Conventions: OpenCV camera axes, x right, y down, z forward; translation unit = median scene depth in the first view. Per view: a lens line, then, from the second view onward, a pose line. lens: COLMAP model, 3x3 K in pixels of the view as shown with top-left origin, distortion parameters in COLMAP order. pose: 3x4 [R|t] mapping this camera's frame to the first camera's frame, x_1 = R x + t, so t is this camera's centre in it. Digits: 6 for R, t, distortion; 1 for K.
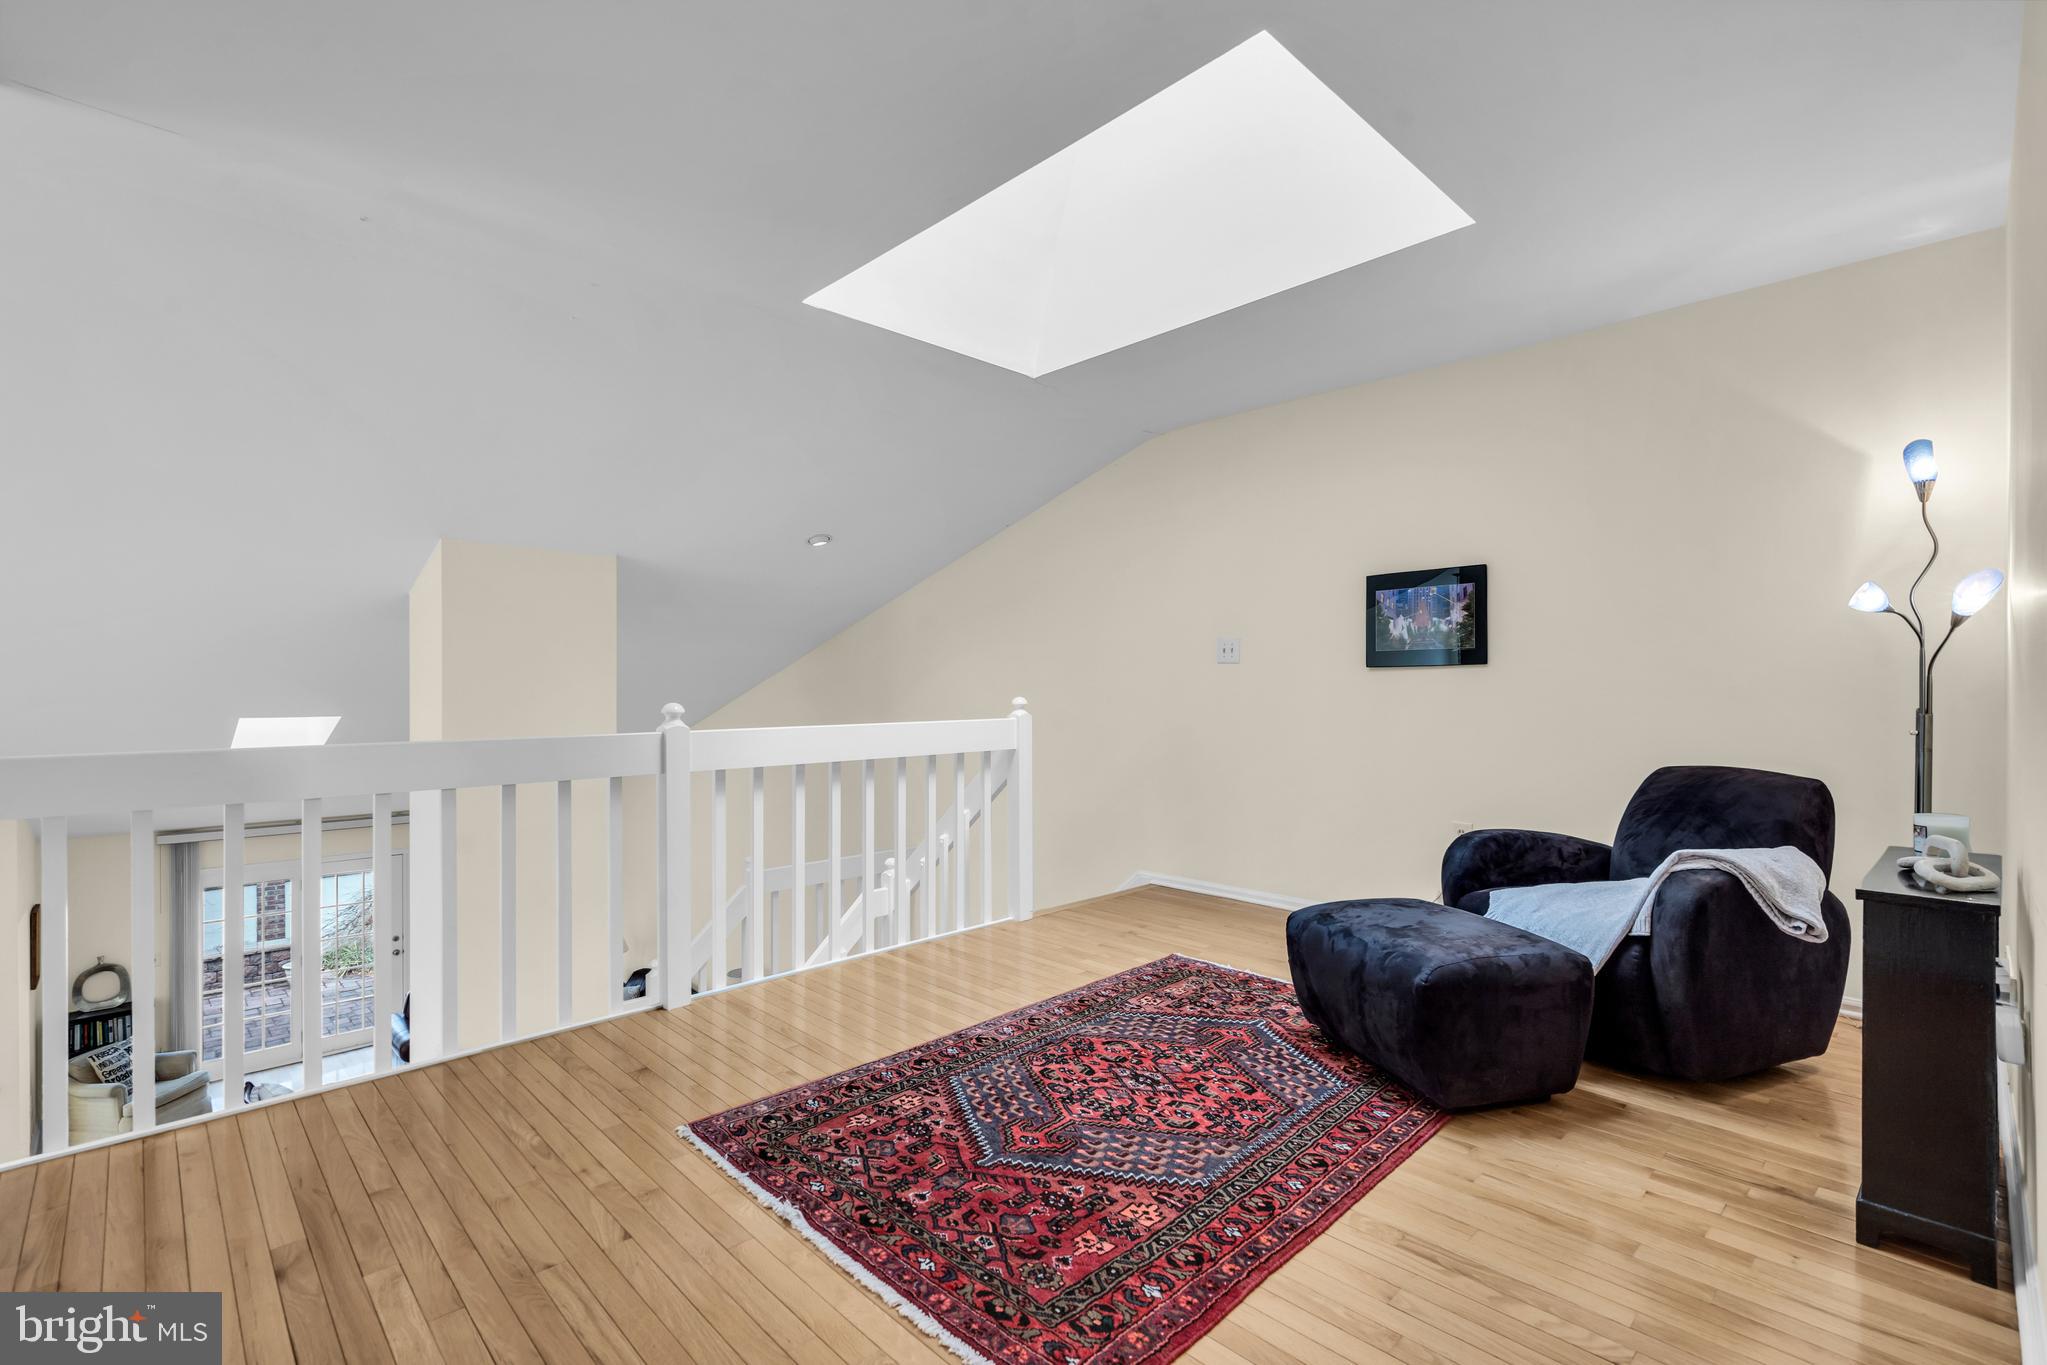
lens RADIAL K [[928.2, 0, 1027.7], [0, 928.2, 690.9], [0, 0, 1]] dist [-0.003061, 0.000059]
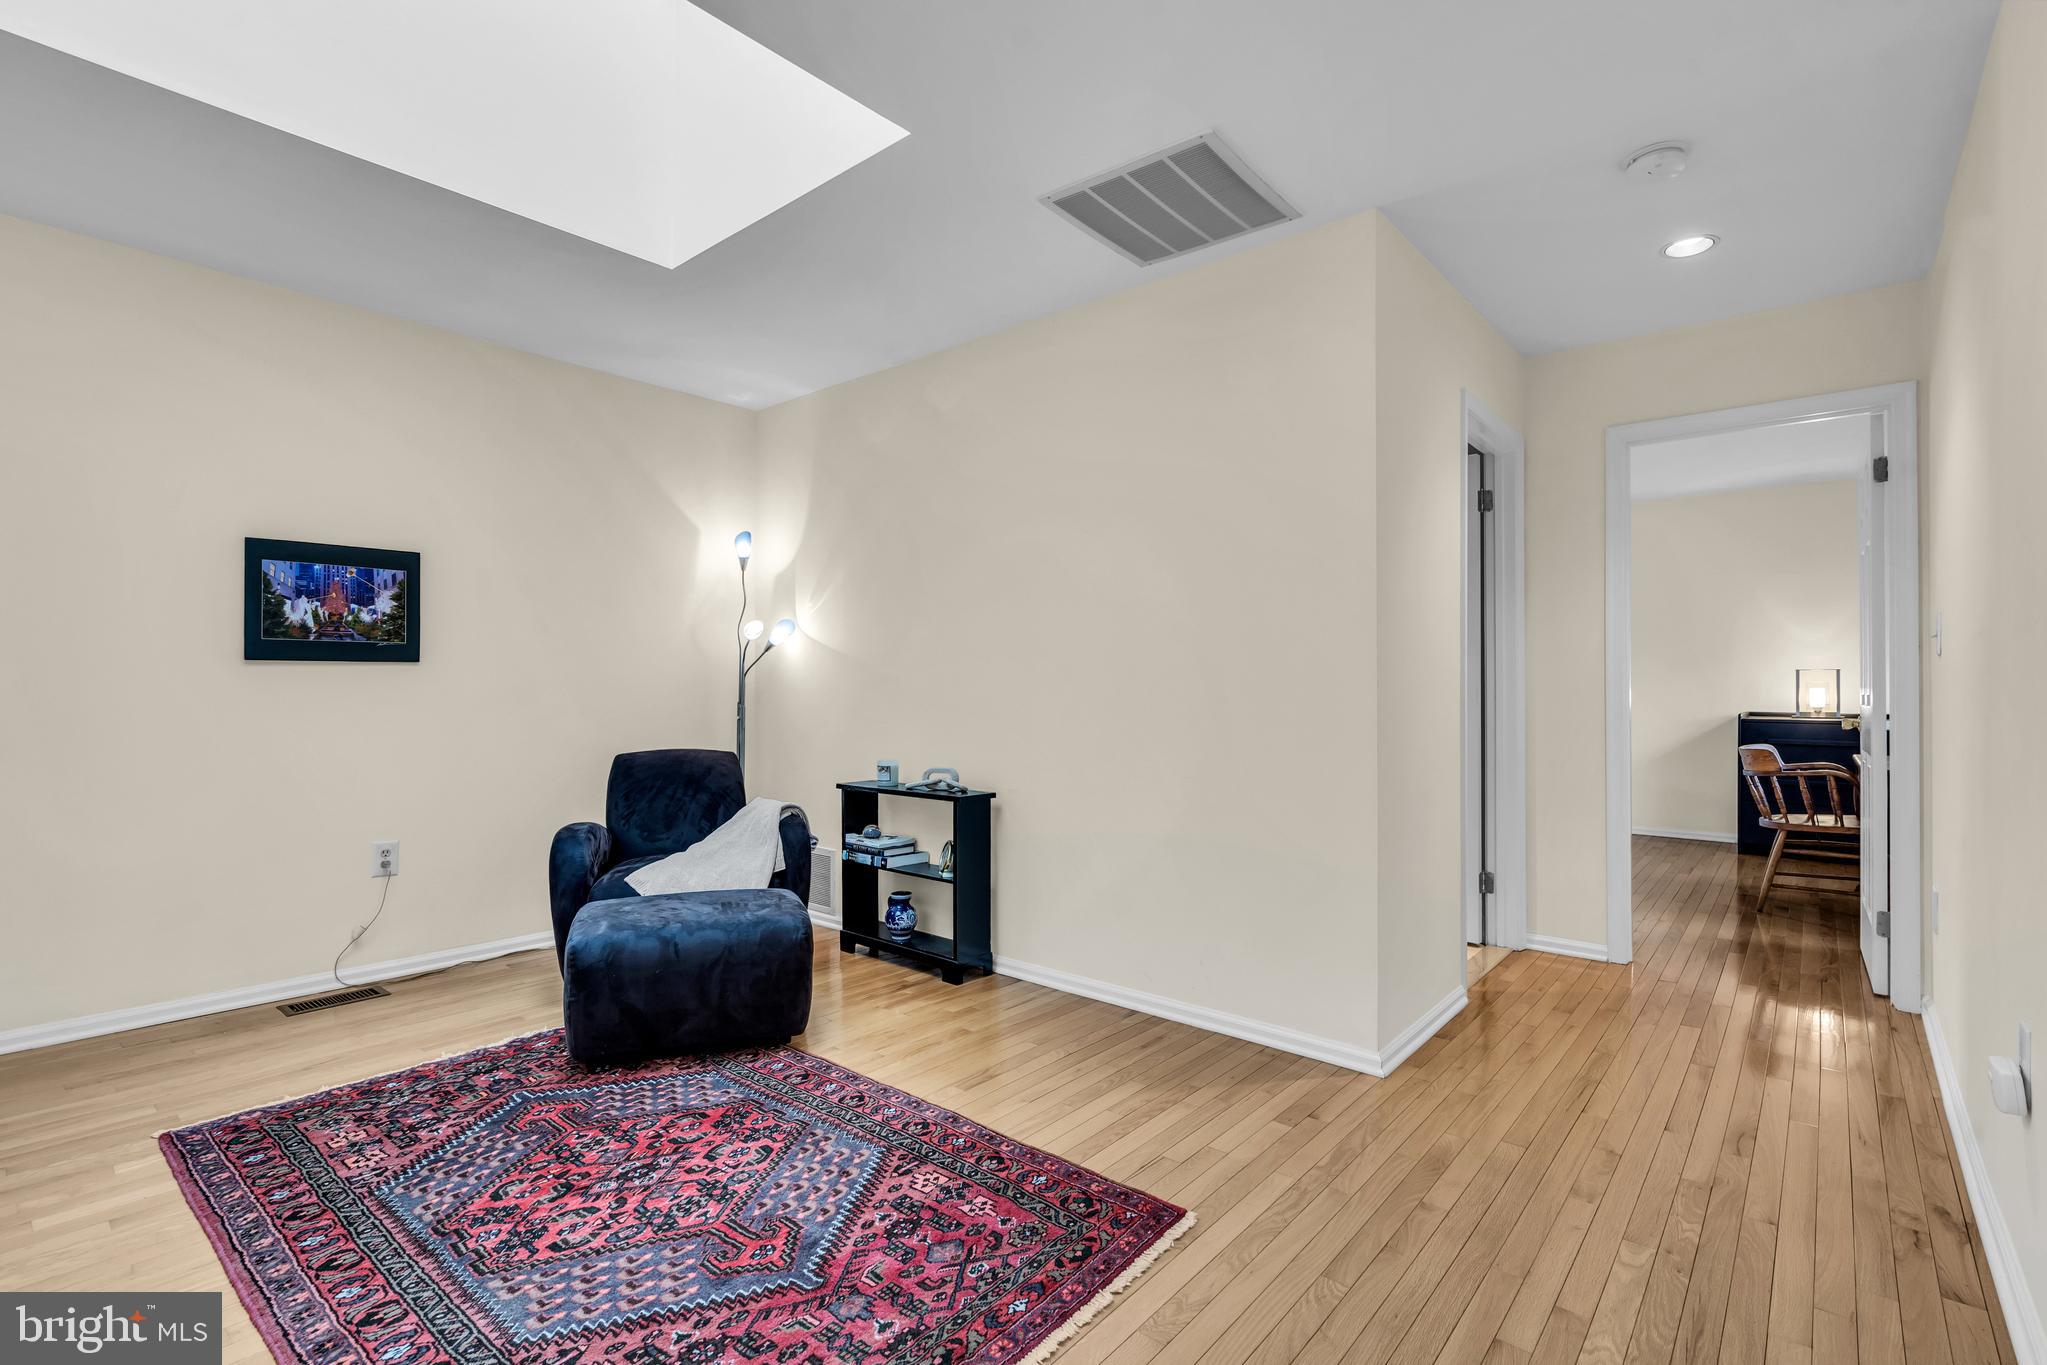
lens RADIAL K [[928.2, 0, 1027.7], [0, 928.2, 690.9], [0, 0, 1]] dist [-0.003061, 0.000059]
pose [[-0.091139, 0.000118, 0.995838, -0.638483], [-0.001322, 0.999999, -0.000240, -0.001576], [-0.995837, -0.001338, -0.091139, 0.659519]]
